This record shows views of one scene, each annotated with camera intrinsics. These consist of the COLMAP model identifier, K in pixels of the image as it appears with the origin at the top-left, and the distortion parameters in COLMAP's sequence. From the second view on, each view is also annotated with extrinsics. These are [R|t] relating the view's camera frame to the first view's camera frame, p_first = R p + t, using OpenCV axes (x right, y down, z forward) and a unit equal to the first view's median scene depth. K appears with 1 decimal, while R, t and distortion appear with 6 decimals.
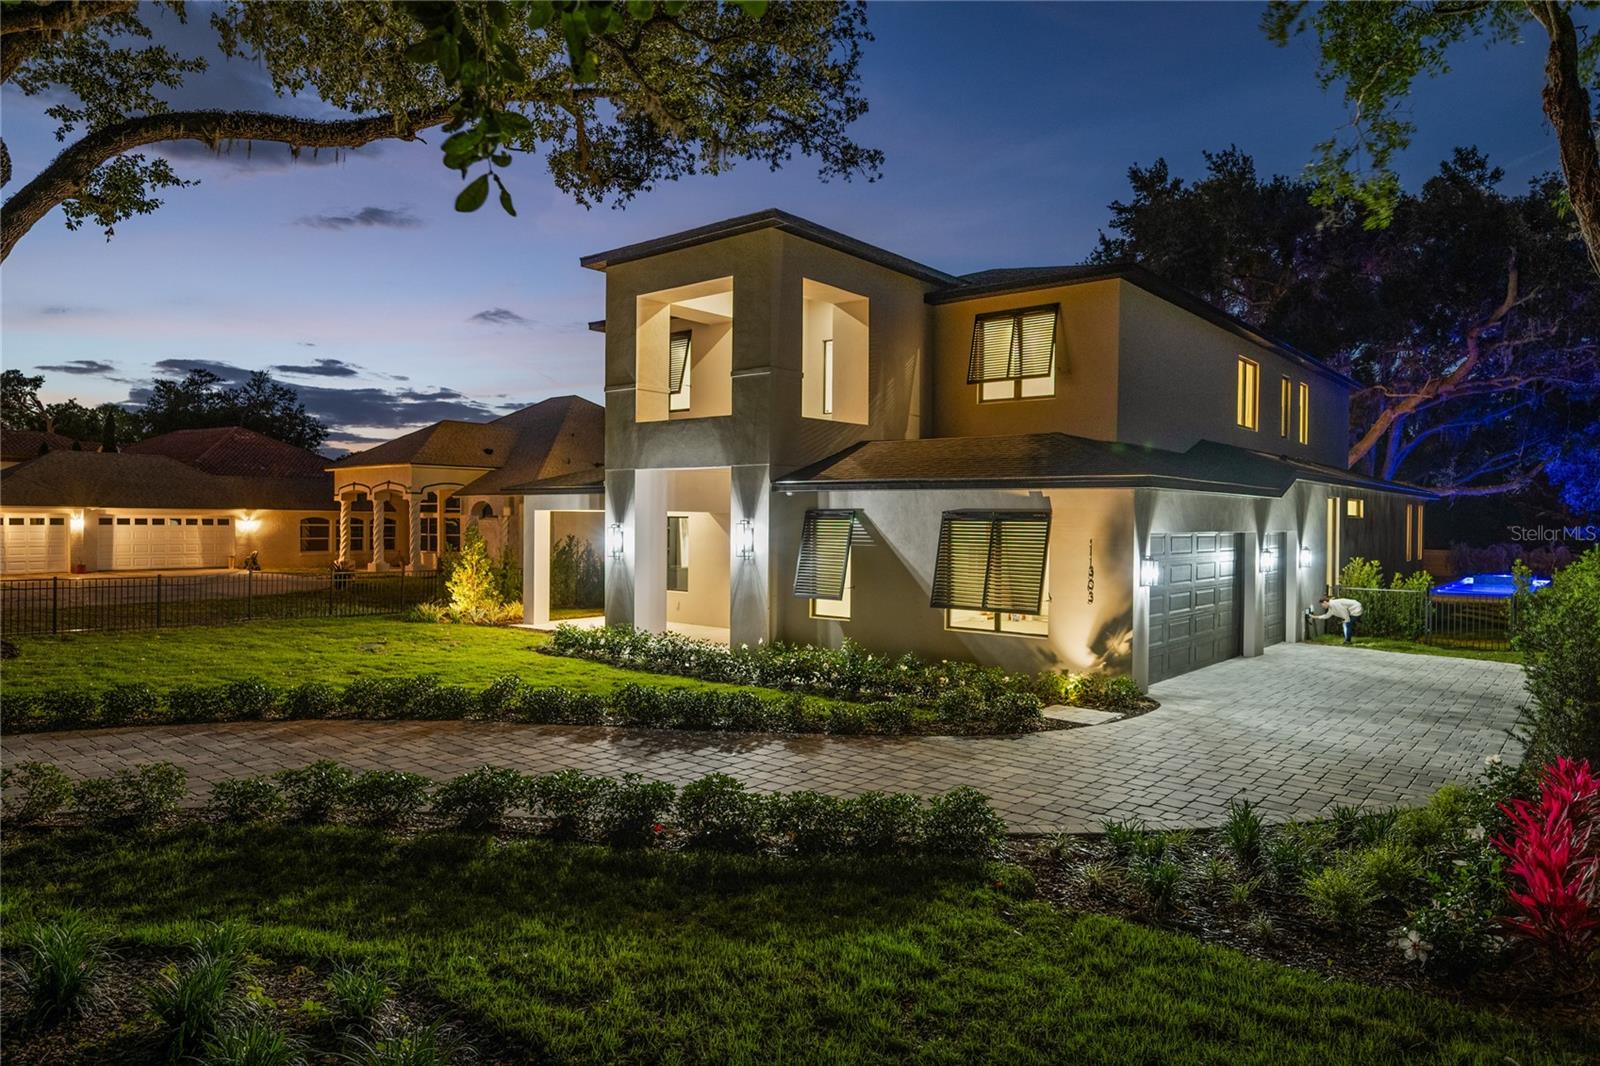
lens RADIAL K [[982.4, 0, 794.8], [0, 982.4, 537.2], [0, 0, 1]] dist [-0.002774, -0.002565]
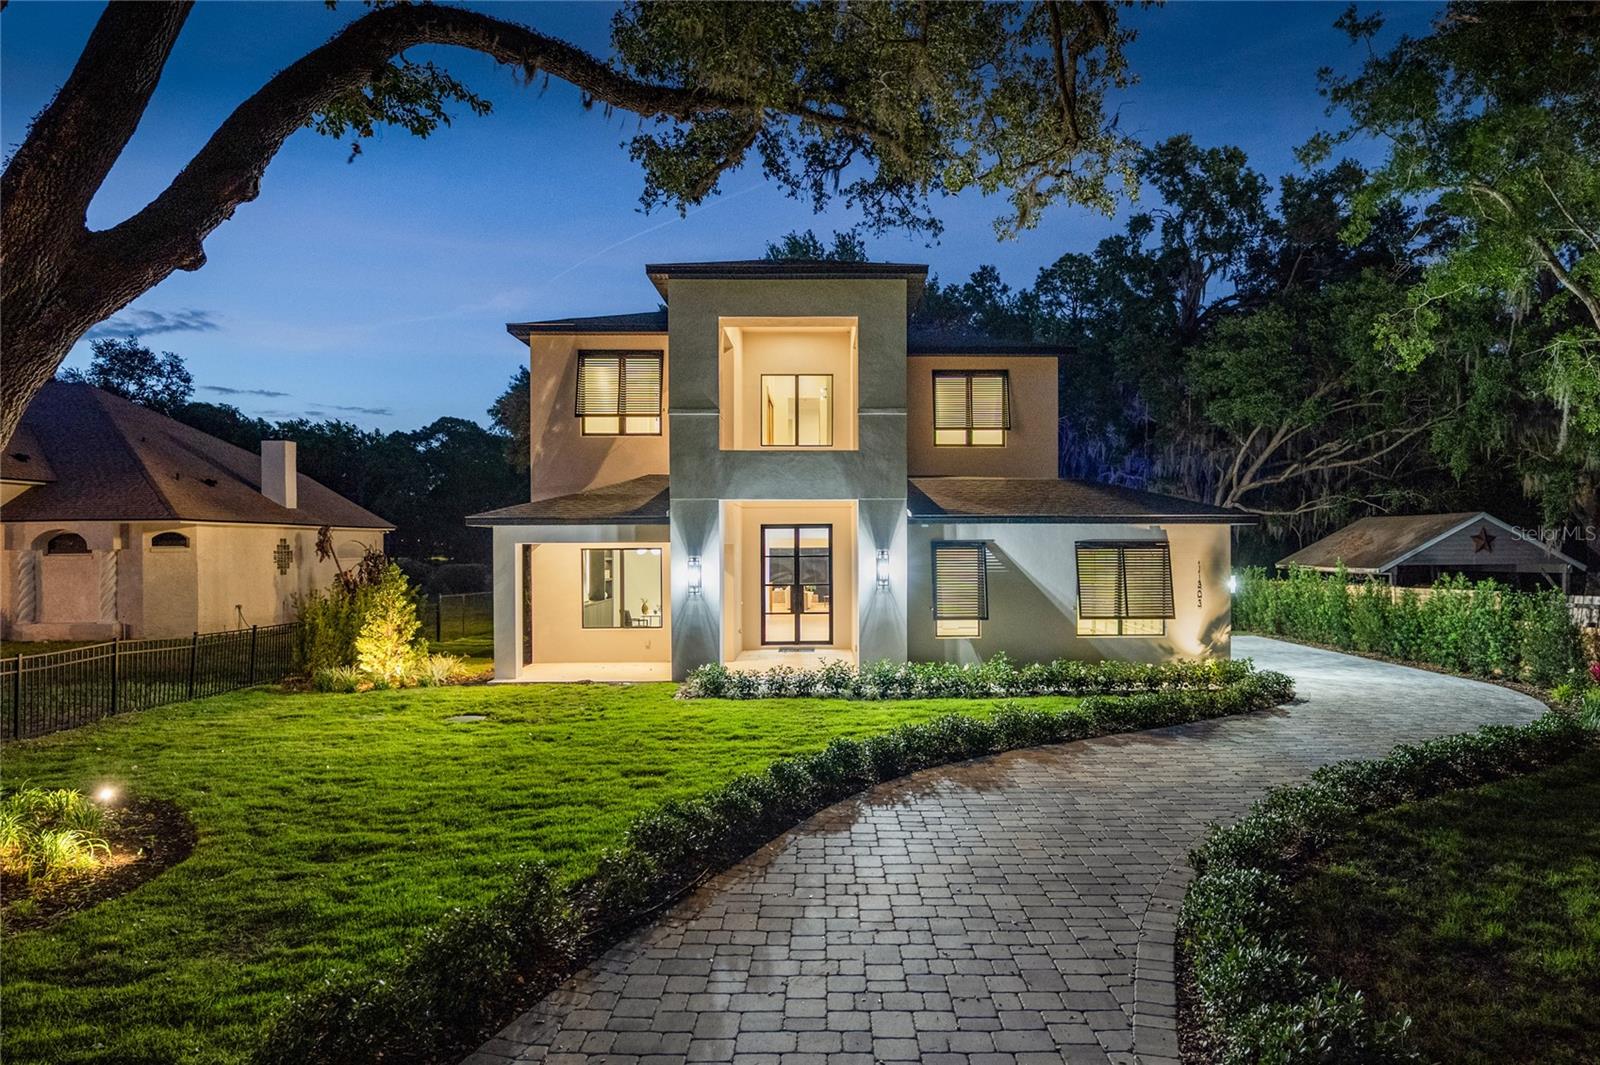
lens RADIAL K [[1018.0, 0, 792.9], [0, 1018.0, 570.7], [0, 0, 1]] dist [-0.031644, 0.001306]
pose [[0.759168, -0.027465, 0.650315, -0.917087], [0.021908, 0.999621, 0.016642, -0.018487], [-0.650526, 0.001613, 0.759482, 0.255040]]
